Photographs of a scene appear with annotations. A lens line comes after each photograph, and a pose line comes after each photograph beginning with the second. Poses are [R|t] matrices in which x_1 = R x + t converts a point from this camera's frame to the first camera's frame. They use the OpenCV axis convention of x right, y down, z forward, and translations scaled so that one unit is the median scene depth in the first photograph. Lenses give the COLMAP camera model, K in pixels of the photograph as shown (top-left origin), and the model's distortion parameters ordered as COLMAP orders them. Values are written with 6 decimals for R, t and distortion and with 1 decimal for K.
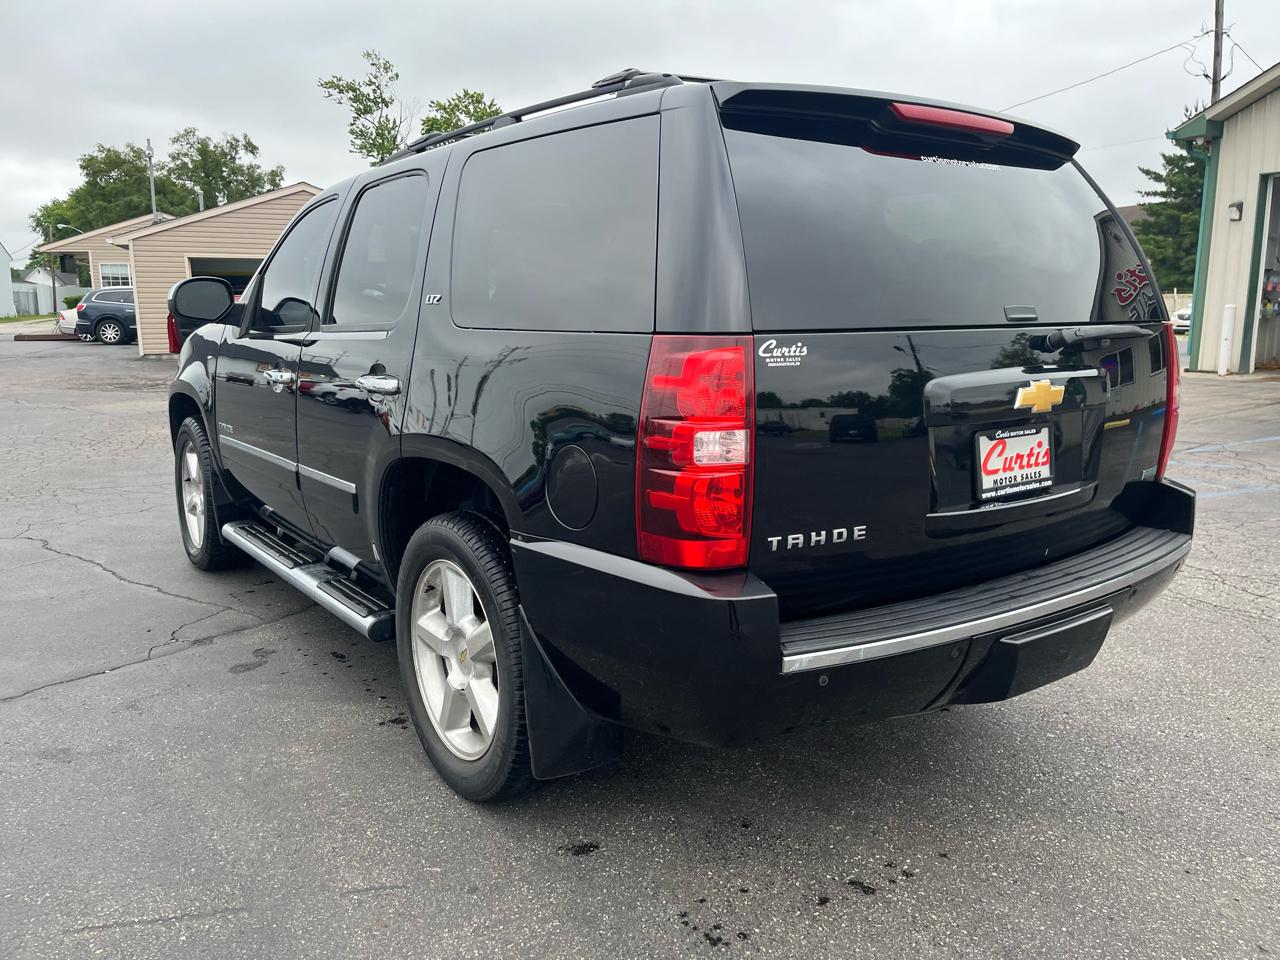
lens RADIAL K [[968.1, 0, 652.7], [0, 968.1, 477.6], [0, 0, 1]] dist [0.076759, -0.100644]
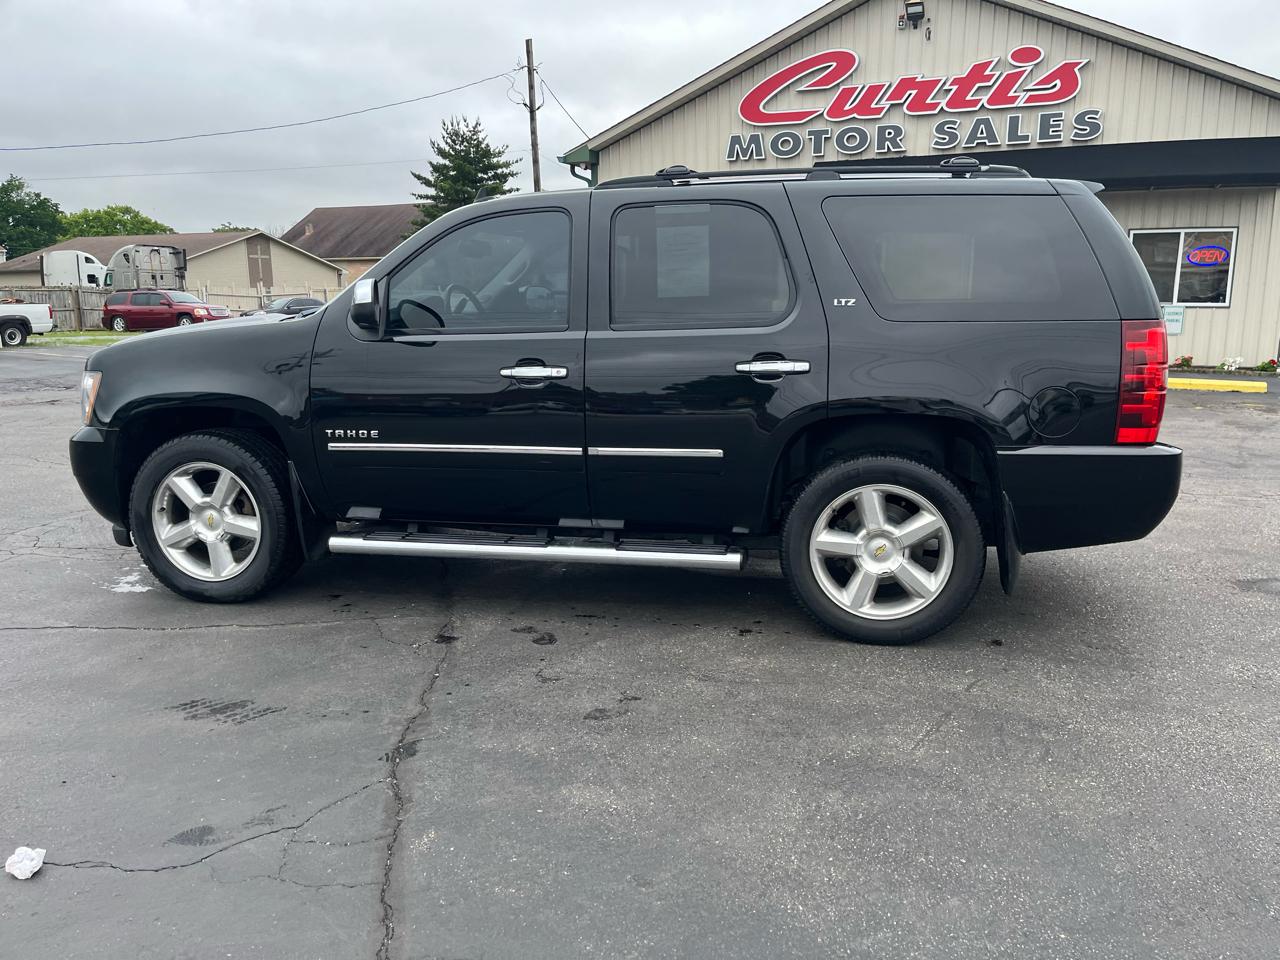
lens RADIAL K [[968.1, 0, 651.1], [0, 968.1, 480.2], [0, 0, 1]] dist [0.076759, -0.100644]
pose [[0.748559, -0.126325, 0.650923, -1.518416], [0.118850, 0.991348, 0.055714, -0.044524], [-0.652329, 0.035657, 0.757096, 0.140511]]
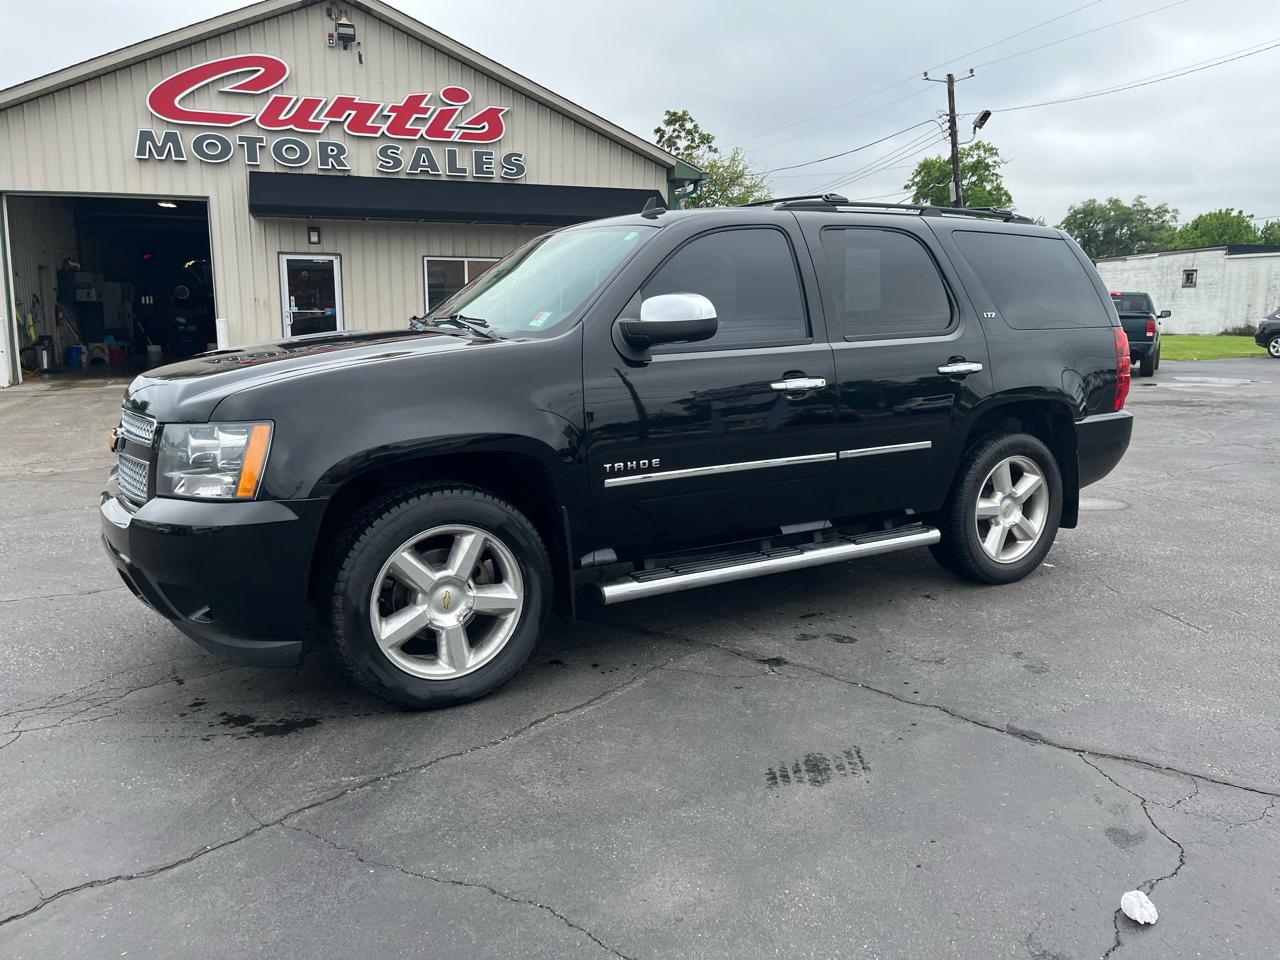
lens RADIAL K [[968.1, 0, 649.9], [0, 968.1, 468.5], [0, 0, 1]] dist [0.076759, -0.100644]
pose [[0.096265, -0.157789, 0.982769, -2.280210], [0.177332, 0.974278, 0.139056, -0.295169], [-0.979432, 0.160890, 0.121770, 1.575729]]
